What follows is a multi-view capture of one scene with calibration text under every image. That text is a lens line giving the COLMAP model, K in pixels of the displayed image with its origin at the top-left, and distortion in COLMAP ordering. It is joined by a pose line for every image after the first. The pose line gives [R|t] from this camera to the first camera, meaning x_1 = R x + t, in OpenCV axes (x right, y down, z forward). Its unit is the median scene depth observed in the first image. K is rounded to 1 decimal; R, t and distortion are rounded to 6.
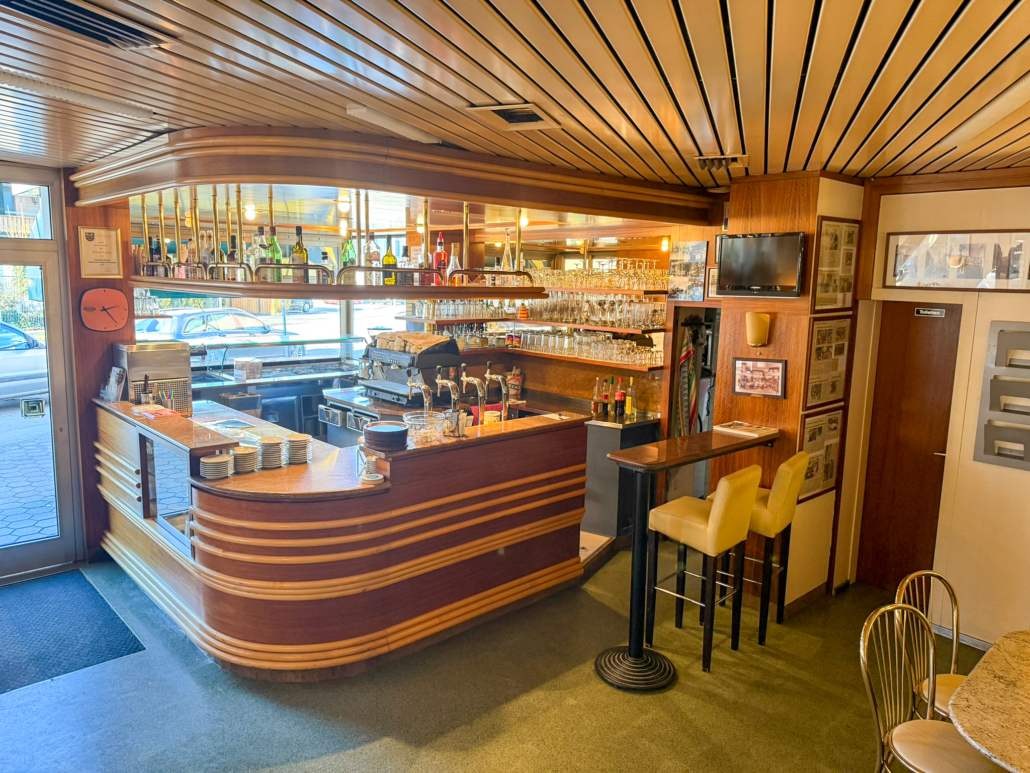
lens RADIAL K [[720.6, 0, 513.3], [0, 720.6, 392.1], [0, 0, 1]] dist [0.082090, -0.109391]
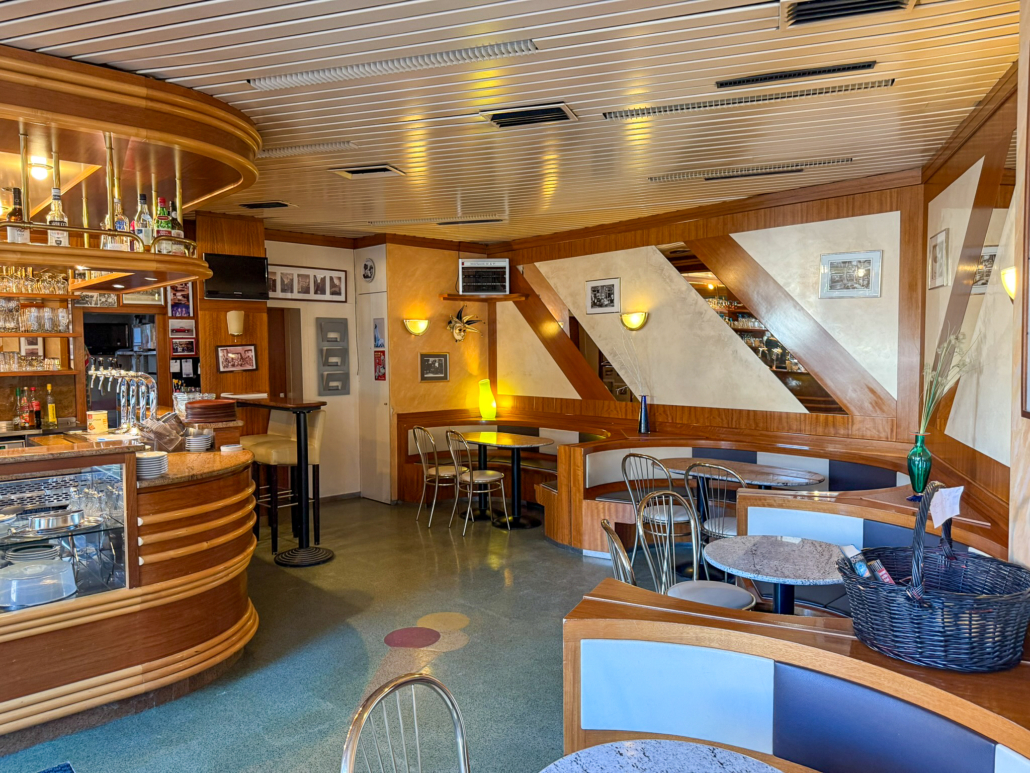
lens RADIAL K [[721.8, 0, 515.0], [0, 721.8, 386.5], [0, 0, 1]] dist [0.144476, -0.233872]
pose [[0.007392, -0.078141, 0.996915, -1.050509], [0.165200, 0.983339, 0.075852, 0.013885], [-0.986232, 0.164129, 0.020178, 0.452882]]
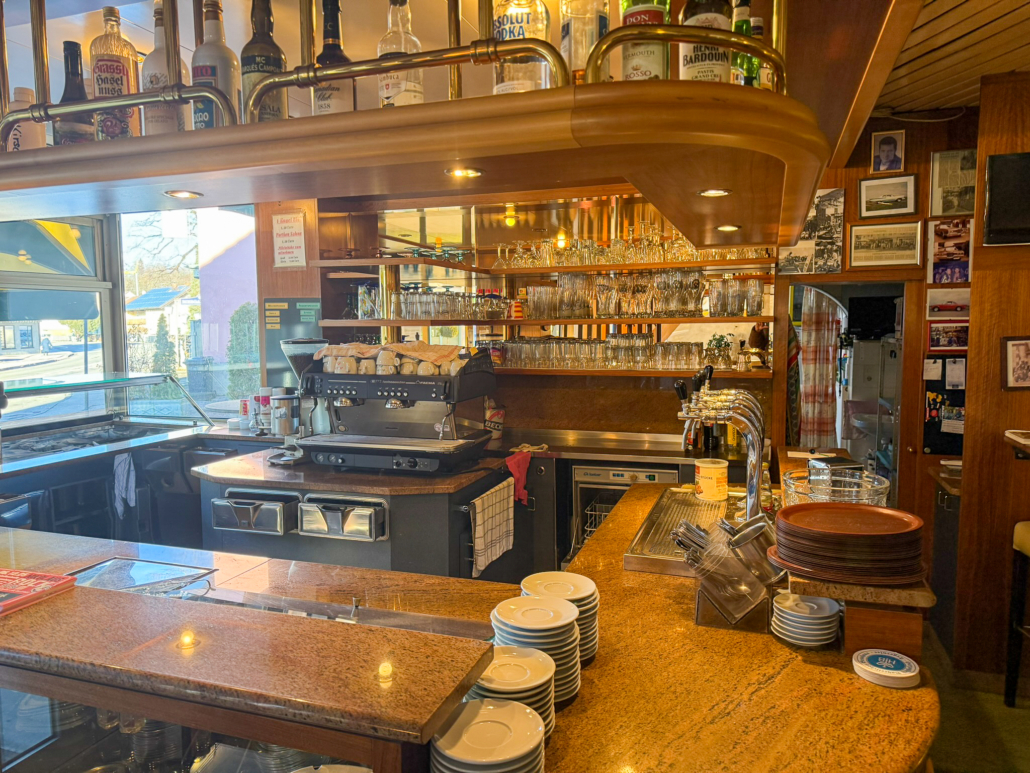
lens RADIAL K [[724.0, 0, 515.0], [0, 724.0, 386.5], [0, 0, 1]] dist [-0.002114, 0.000271]
pose [[0.881854, -0.071154, 0.466123, -0.421995], [0.103366, 0.993675, -0.043872, -0.019666], [-0.460054, 0.086870, 0.883631, 0.624553]]
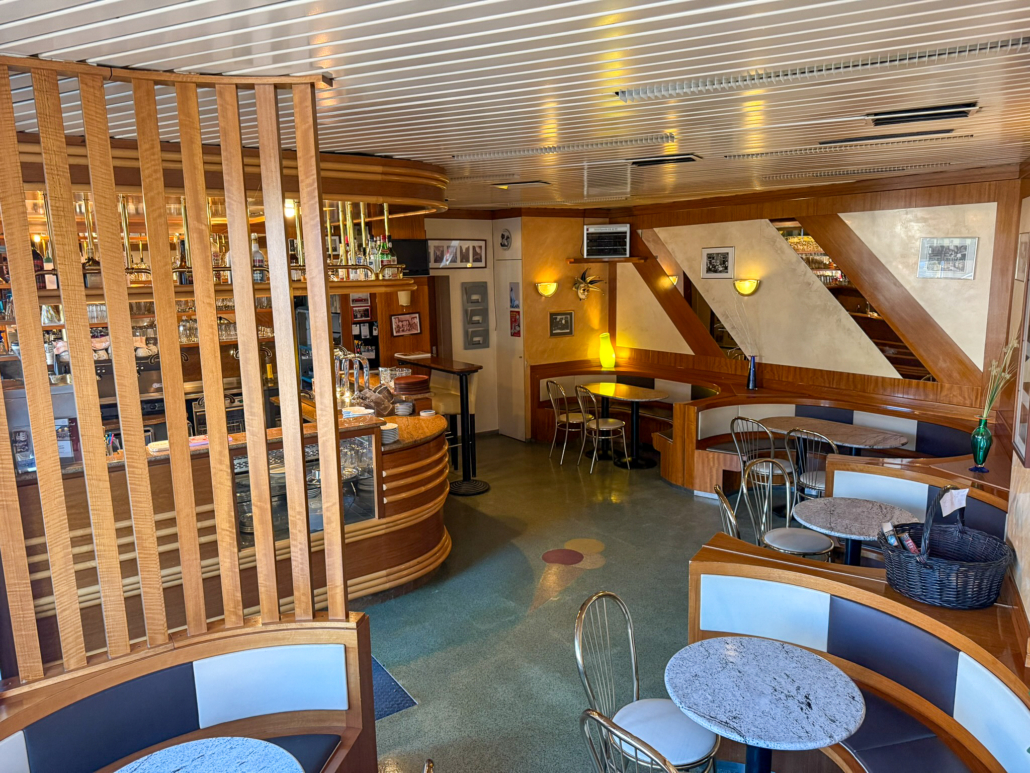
lens RADIAL K [[720.6, 0, 513.3], [0, 720.6, 392.1], [0, 0, 1]] dist [0.082090, -0.109391]
pose [[0.146855, -0.202482, 0.968212, -1.275264], [0.178932, 0.968114, 0.175322, -0.116842], [-0.972840, 0.147497, 0.178403, 0.474572]]
